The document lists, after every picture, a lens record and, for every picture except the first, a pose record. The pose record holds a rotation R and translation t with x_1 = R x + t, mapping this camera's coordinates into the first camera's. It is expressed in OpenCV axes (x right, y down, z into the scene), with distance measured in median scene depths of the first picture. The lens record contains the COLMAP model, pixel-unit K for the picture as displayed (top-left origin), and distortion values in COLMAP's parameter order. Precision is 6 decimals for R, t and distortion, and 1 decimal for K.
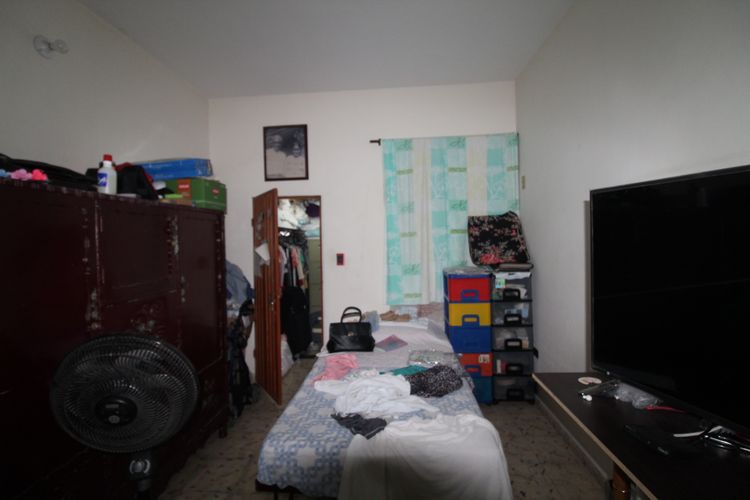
lens RADIAL K [[345.9, 0, 373.0], [0, 345.9, 240.9], [0, 0, 1]] dist [-0.001092, -0.009799]
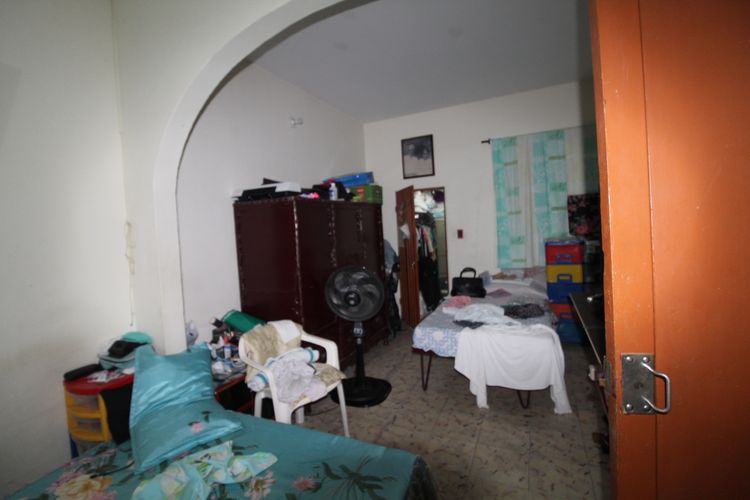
lens RADIAL K [[345.9, 0, 373.0], [0, 345.9, 240.9], [0, 0, 1]] dist [-0.001092, -0.009799]
pose [[0.933921, -0.017614, -0.357044, 0.068345], [0.036371, 0.998284, 0.045887, 0.006907], [0.355623, -0.055840, 0.932960, -0.374994]]
